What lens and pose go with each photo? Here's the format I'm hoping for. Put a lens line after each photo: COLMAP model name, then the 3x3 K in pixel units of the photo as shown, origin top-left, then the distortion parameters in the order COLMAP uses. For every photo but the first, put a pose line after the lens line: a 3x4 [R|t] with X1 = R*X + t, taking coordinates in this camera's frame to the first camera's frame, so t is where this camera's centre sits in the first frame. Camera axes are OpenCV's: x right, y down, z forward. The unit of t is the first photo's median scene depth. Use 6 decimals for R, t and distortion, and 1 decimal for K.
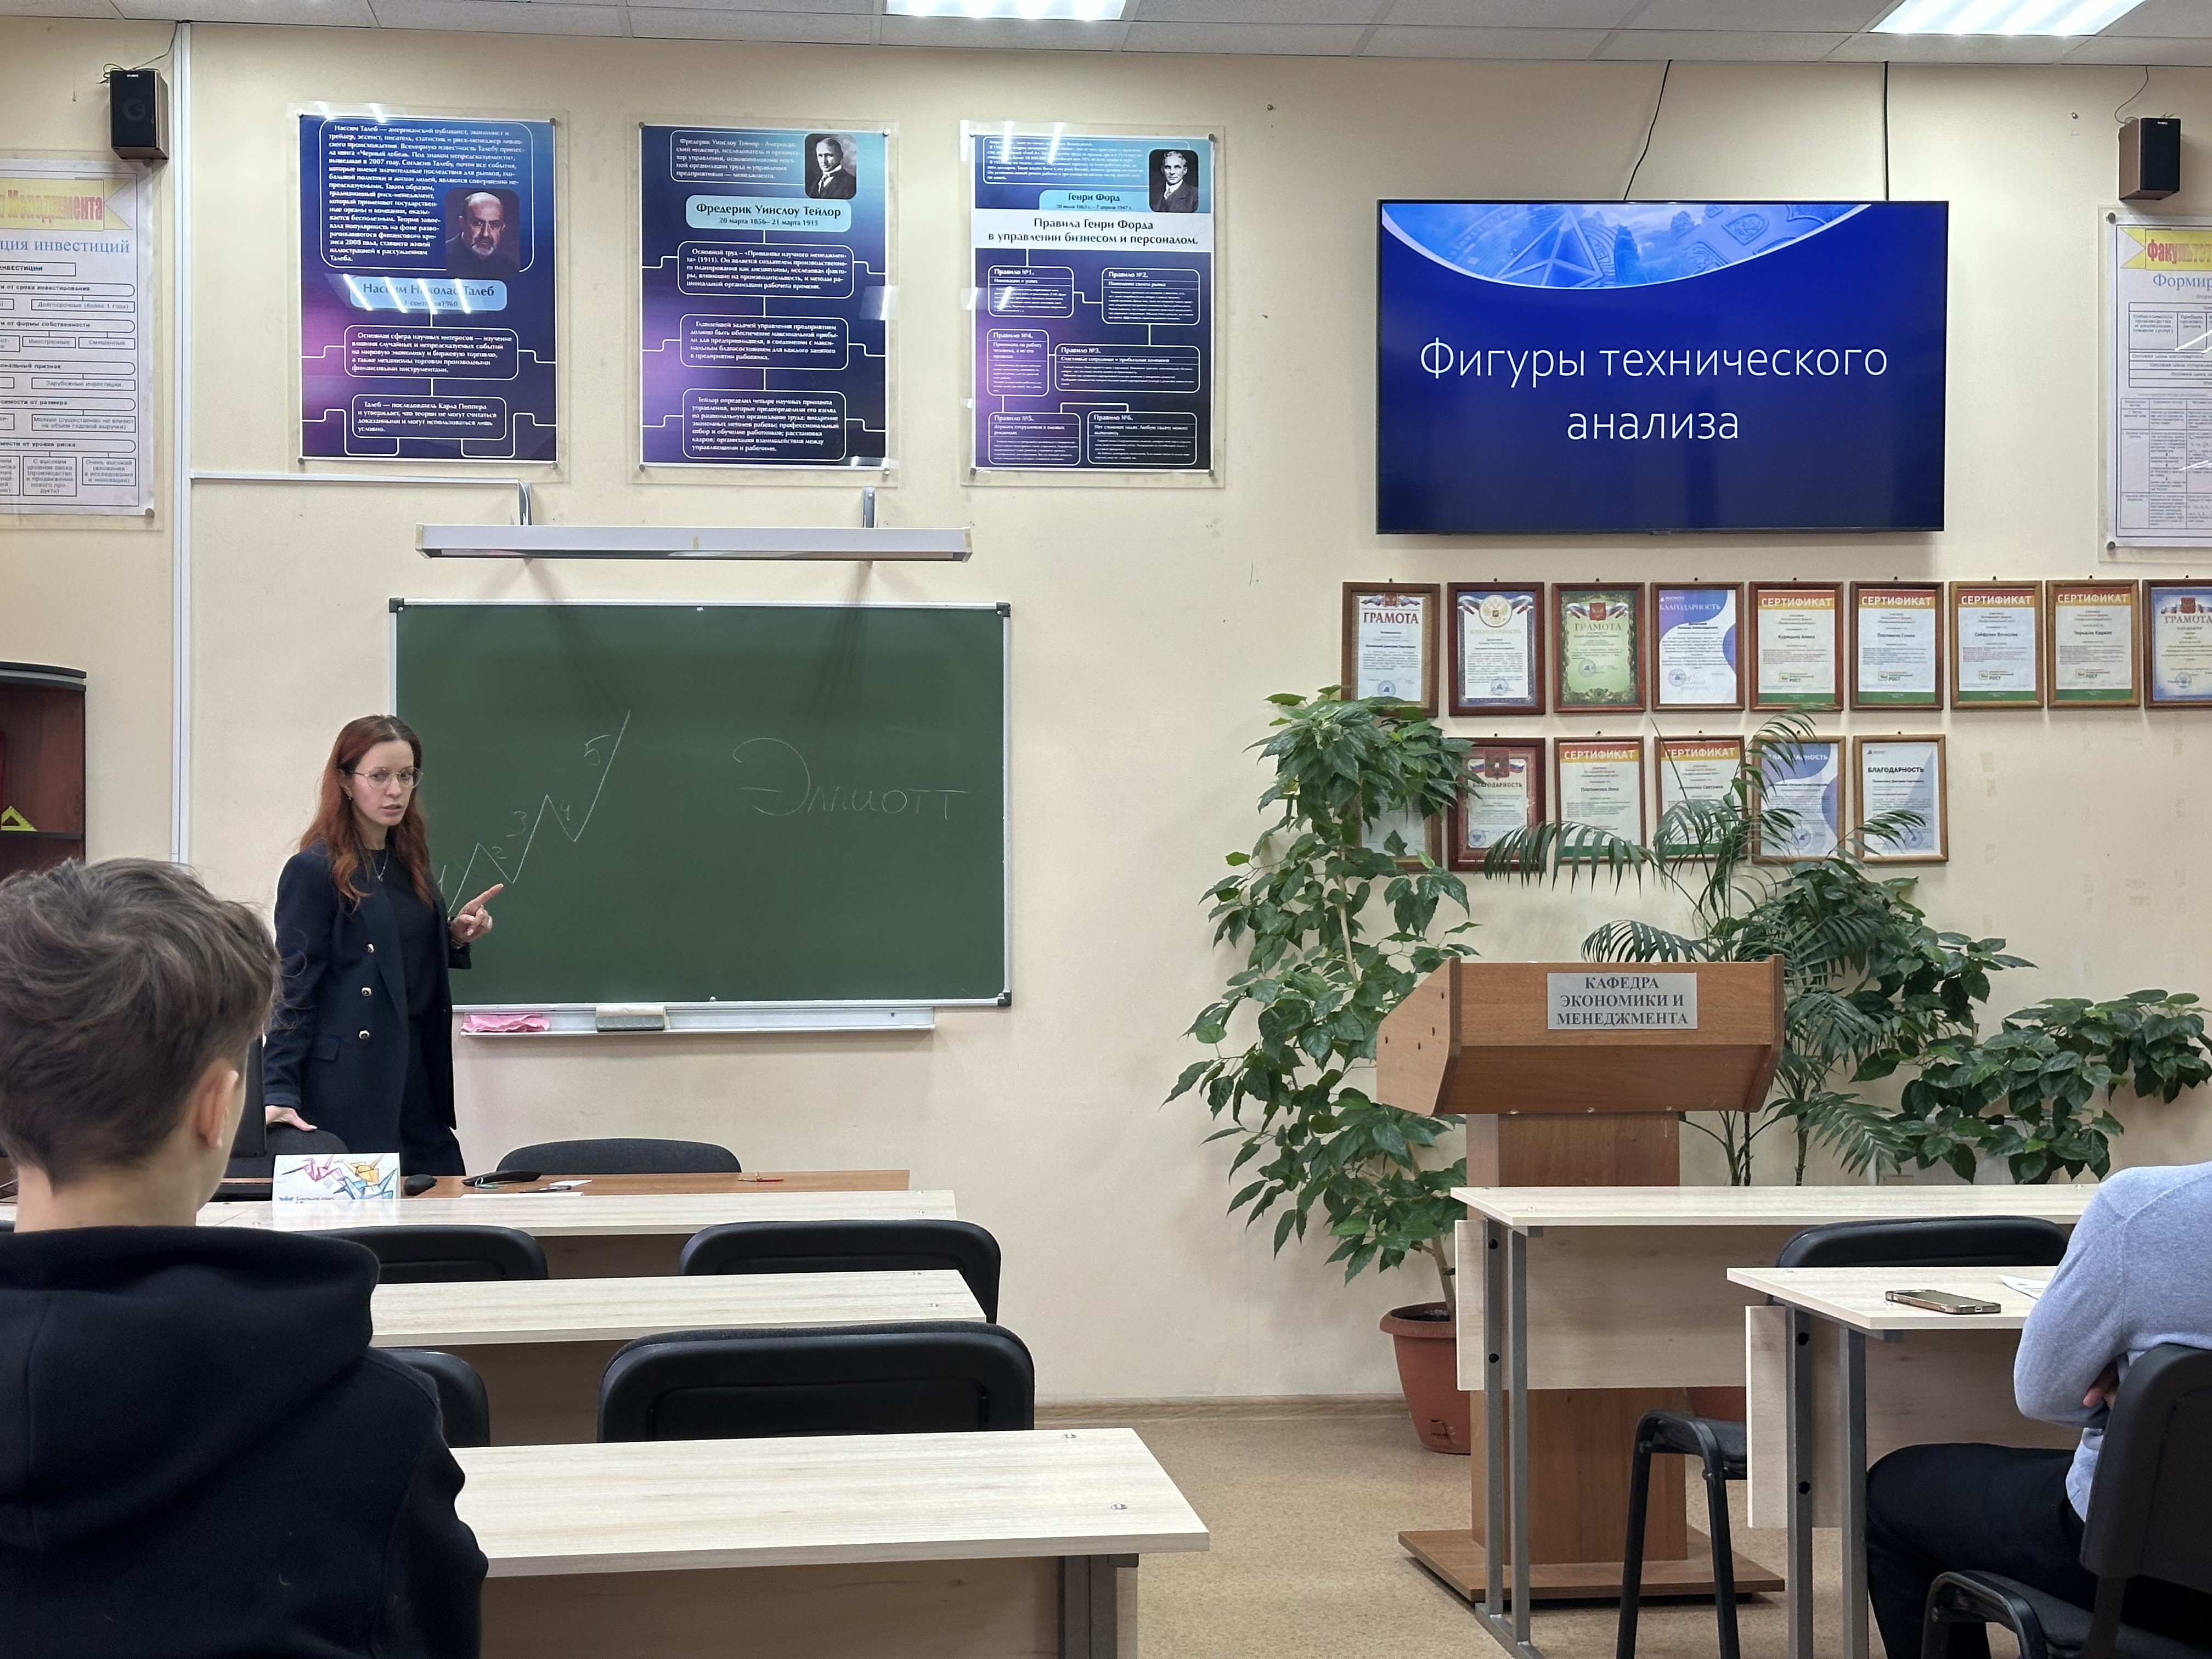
lens RADIAL K [[2876.5, 0, 1106.0], [0, 2876.5, 829.5], [0, 0, 1]] dist [0.241177, -0.471544]
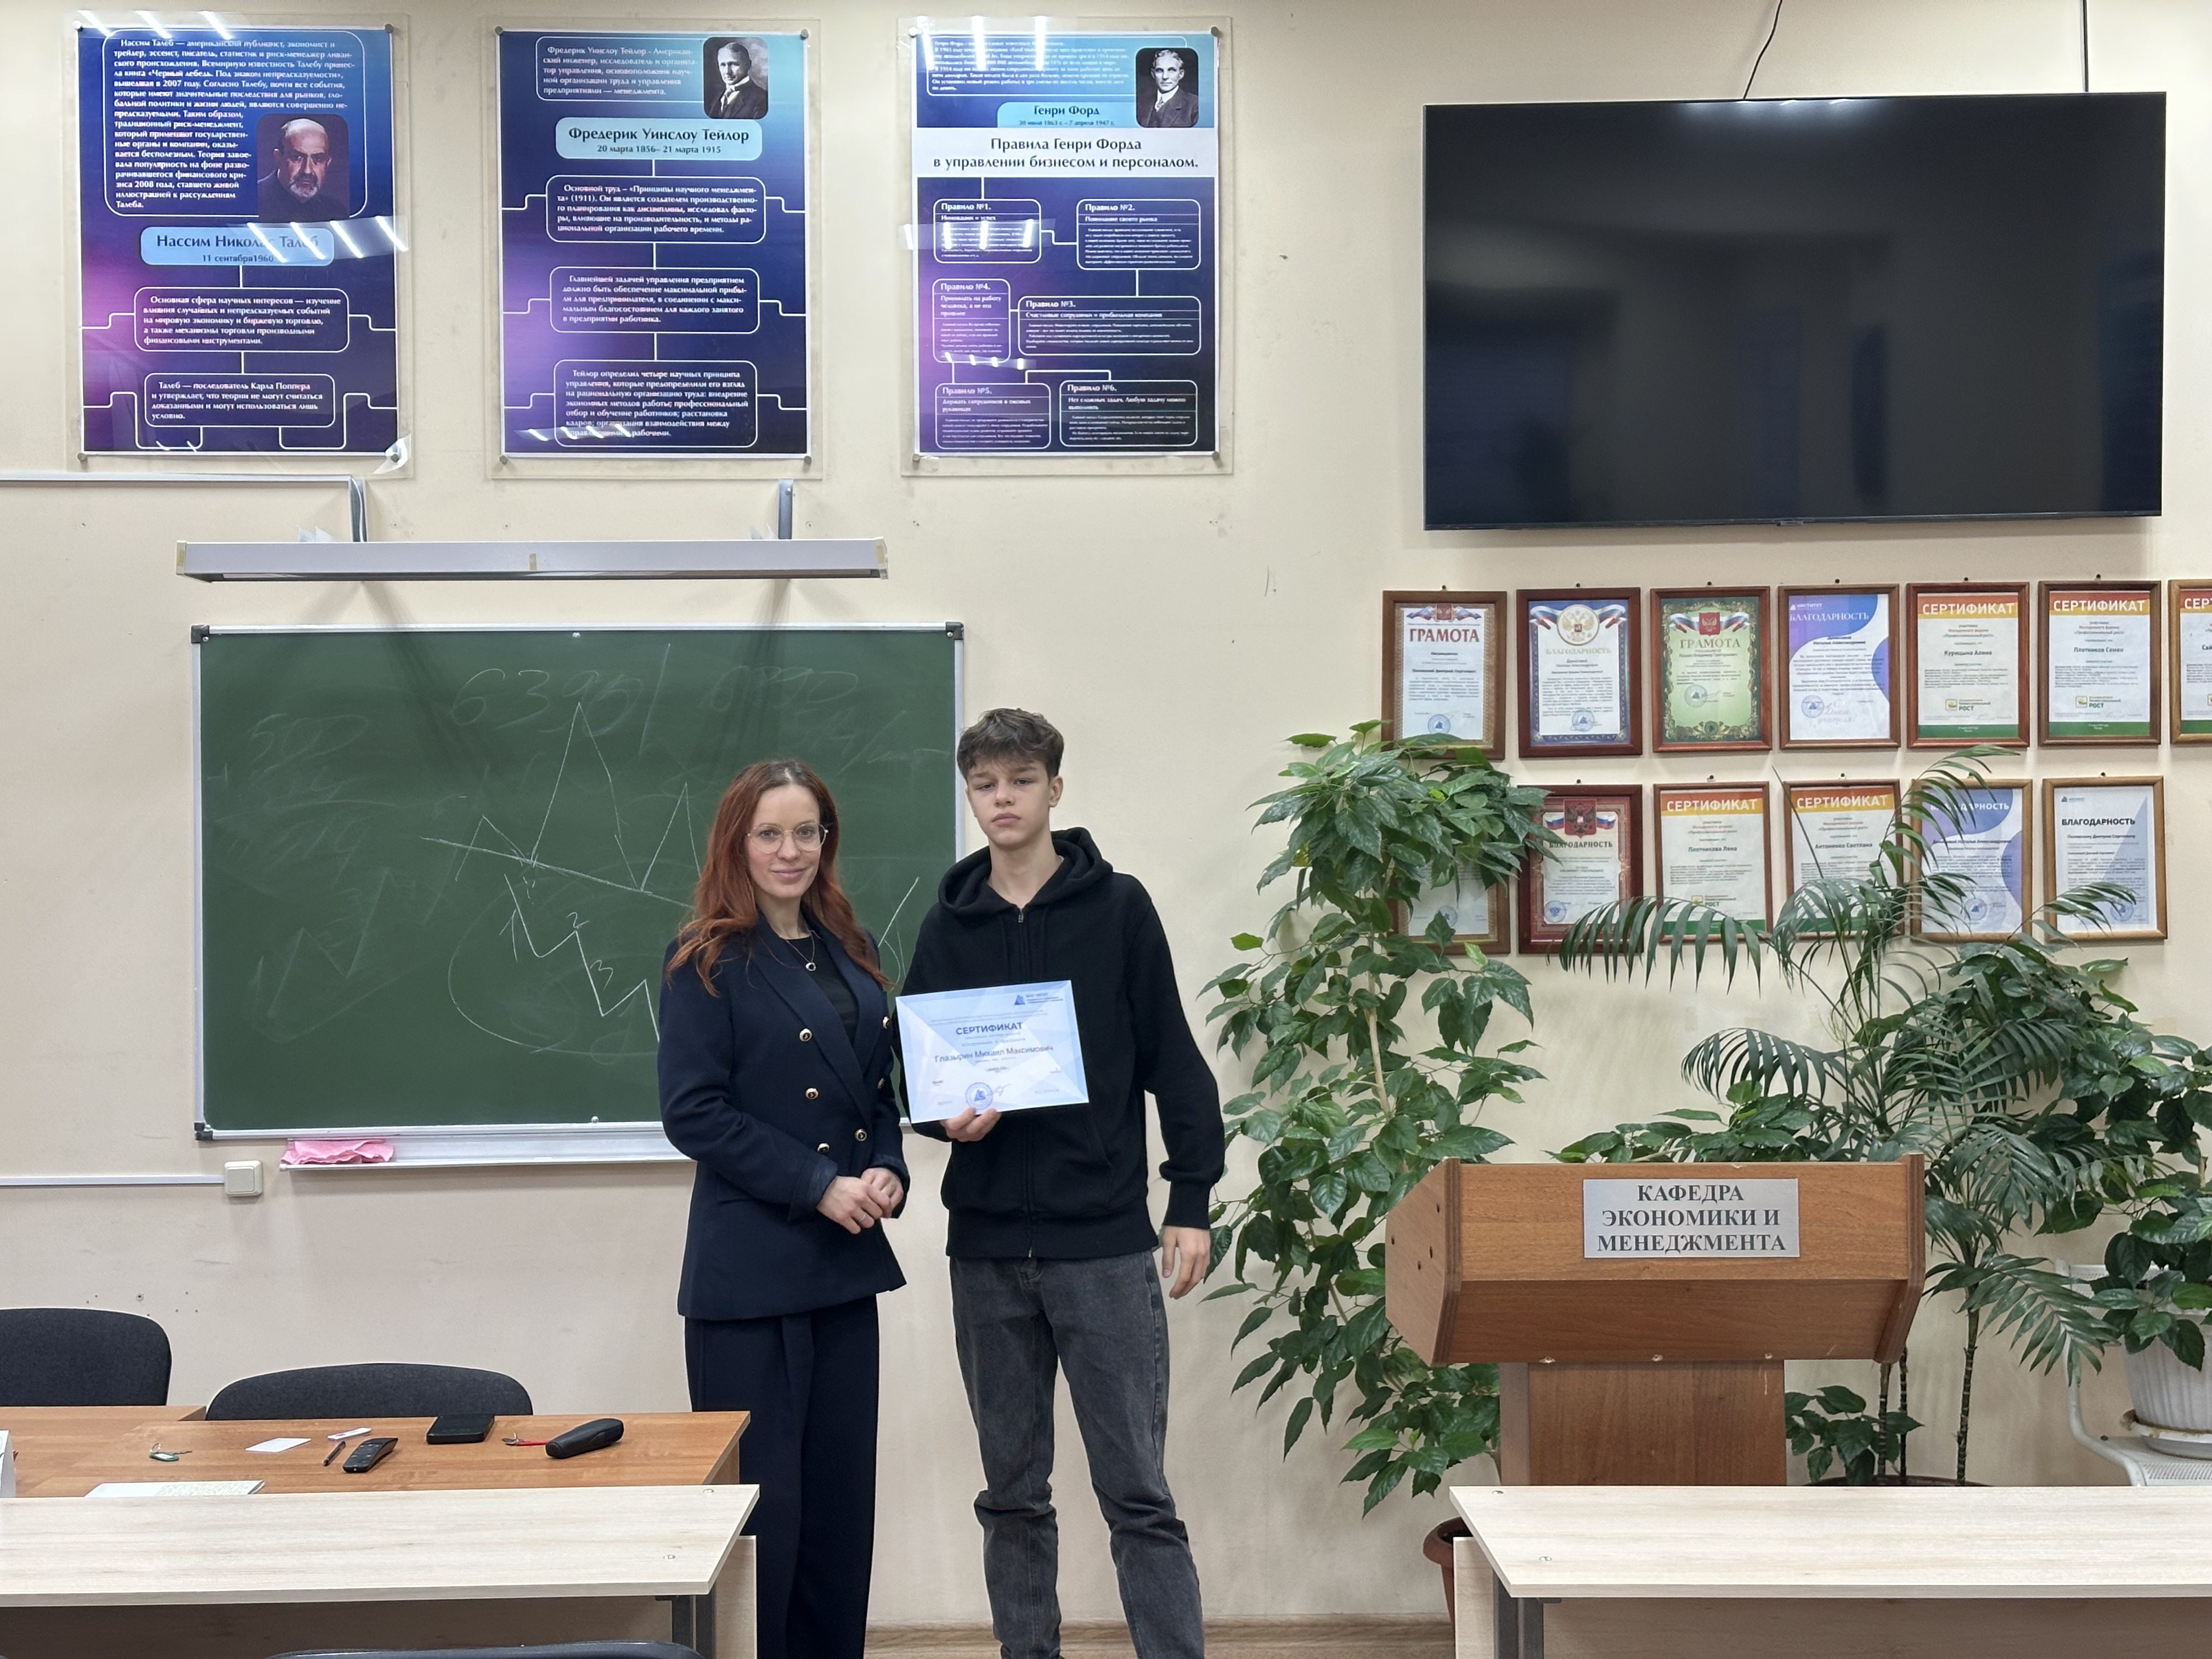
lens RADIAL K [[2876.5, 0, 1106.0], [0, 2876.5, 829.5], [0, 0, 1]] dist [0.241177, -0.471544]
pose [[0.997644, -0.004882, -0.068426, 0.061023], [0.006288, 0.999773, 0.020346, -0.037237], [0.068311, -0.020728, 0.997449, 0.203022]]
